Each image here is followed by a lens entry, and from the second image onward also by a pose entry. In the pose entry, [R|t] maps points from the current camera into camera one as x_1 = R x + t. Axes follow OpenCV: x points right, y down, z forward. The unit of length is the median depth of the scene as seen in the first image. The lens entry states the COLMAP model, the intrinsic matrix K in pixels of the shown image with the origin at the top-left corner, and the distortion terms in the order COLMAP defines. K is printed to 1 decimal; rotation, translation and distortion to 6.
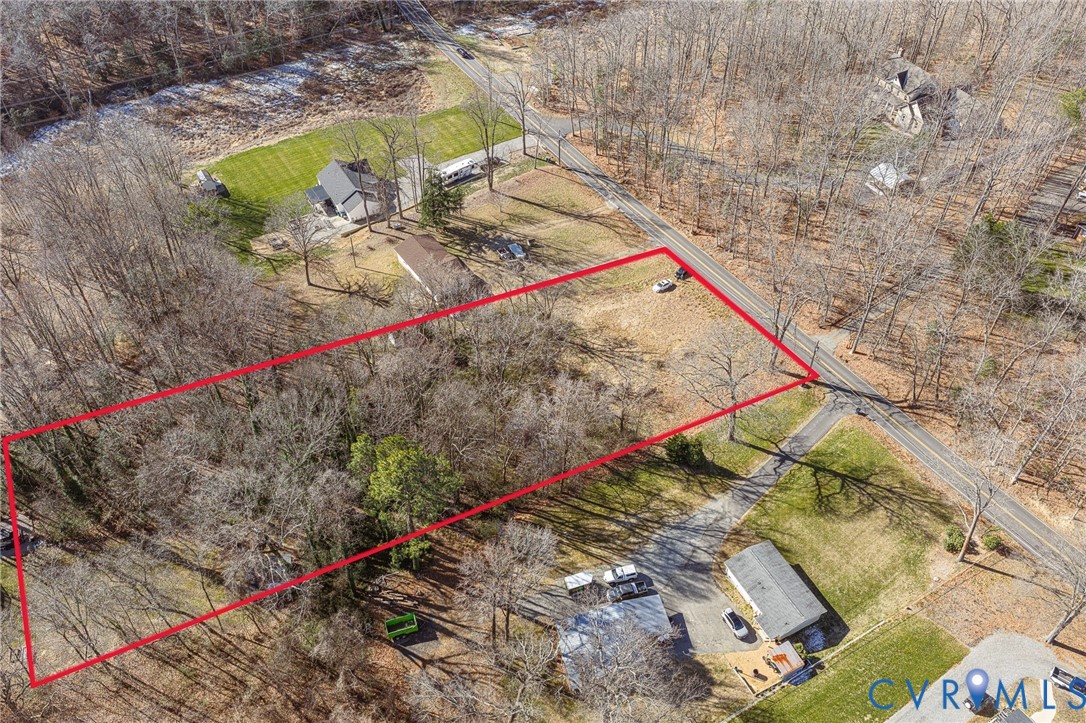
lens RADIAL K [[903.1, 0, 543.0], [0, 903.1, 361.5], [0, 0, 1]] dist [0.007763, -0.024388]
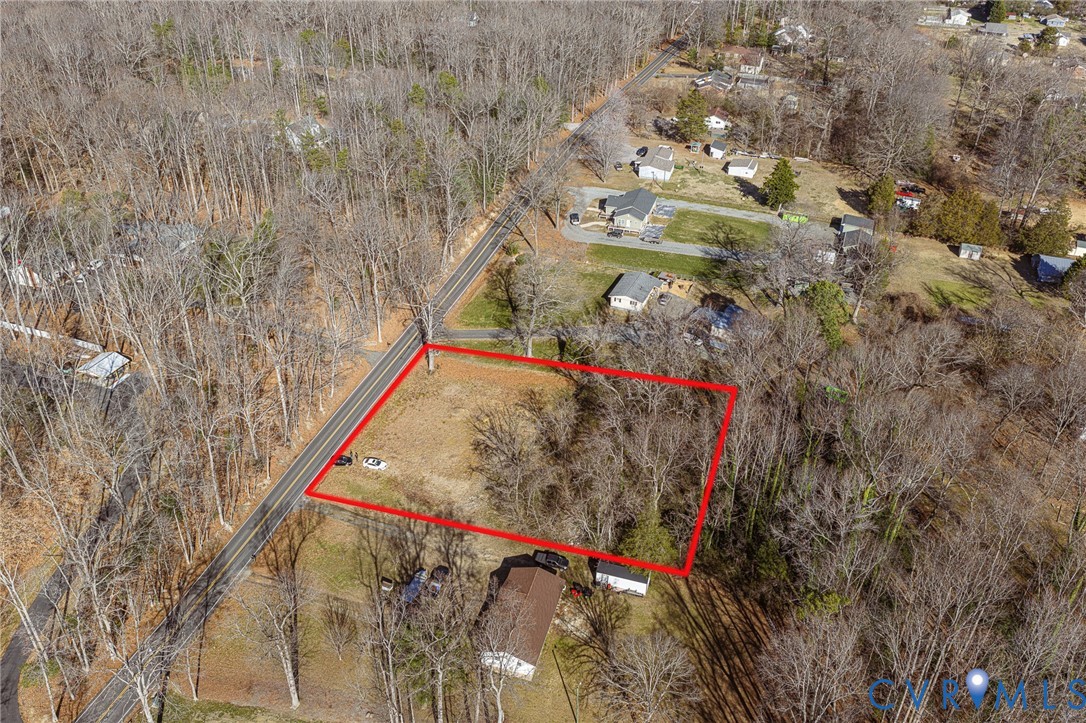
lens RADIAL K [[898.7, 0, 545.1], [0, 898.7, 360.3], [0, 0, 1]] dist [0.010658, -0.028746]
pose [[-0.637913, -0.441783, 0.630788, -0.586912], [0.535981, 0.333463, 0.775582, -0.854103], [-0.552984, 0.832844, 0.024067, 0.936051]]
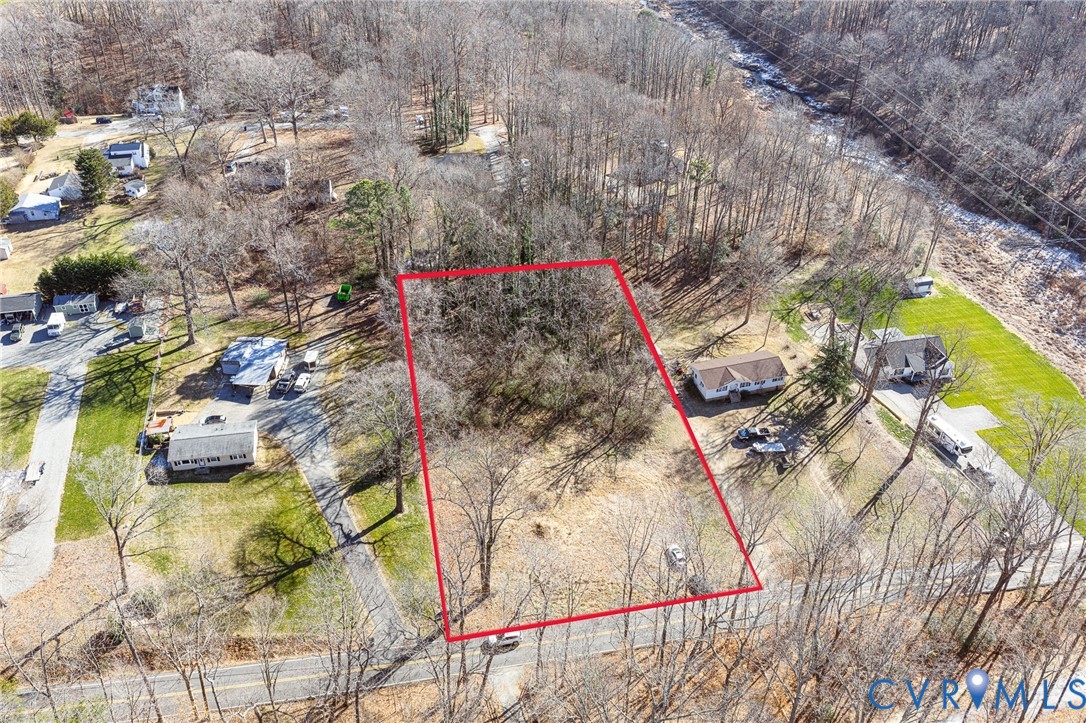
lens RADIAL K [[898.7, 0, 545.1], [0, 898.7, 360.3], [0, 0, 1]] dist [0.010658, -0.028746]
pose [[-0.299778, 0.536300, -0.788997, 0.780682], [-0.700971, 0.437172, 0.563489, -0.582941], [0.647126, 0.721985, 0.244877, 0.741809]]
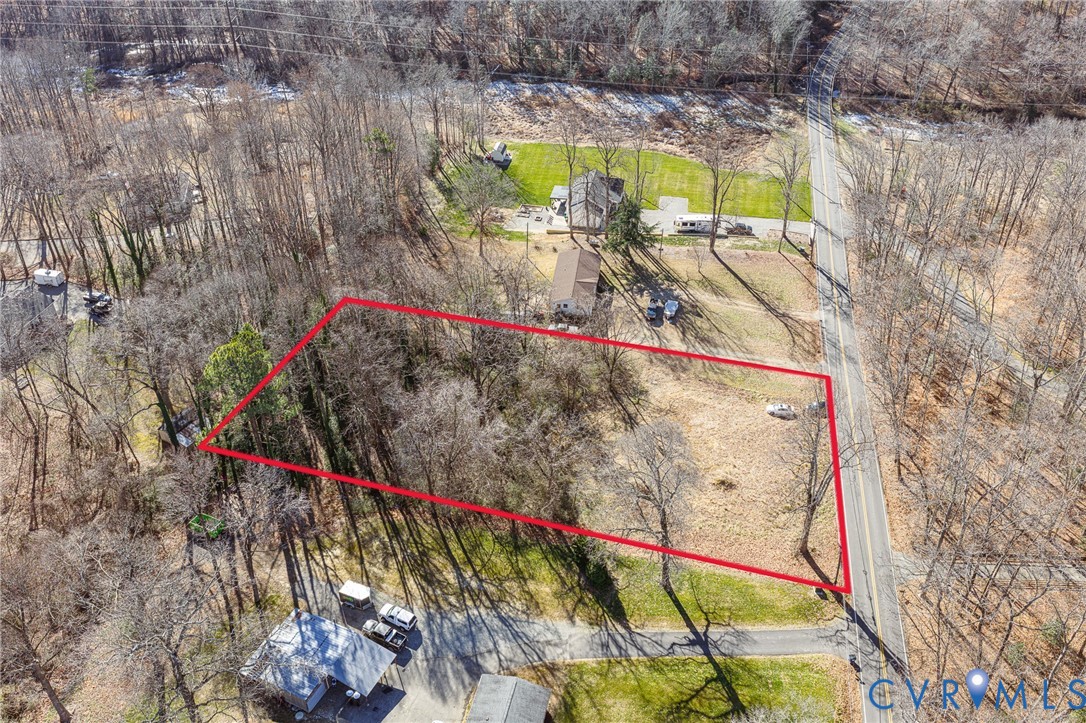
lens RADIAL K [[932.7, 0, 543.7], [0, 932.7, 253.2], [0, 0, 1]] dist [0.004185, -0.012592]
pose [[0.739921, 0.356419, -0.570511, 0.475139], [-0.471289, 0.879827, -0.061576, -0.065337], [0.480004, 0.314437, 0.818978, 0.192788]]
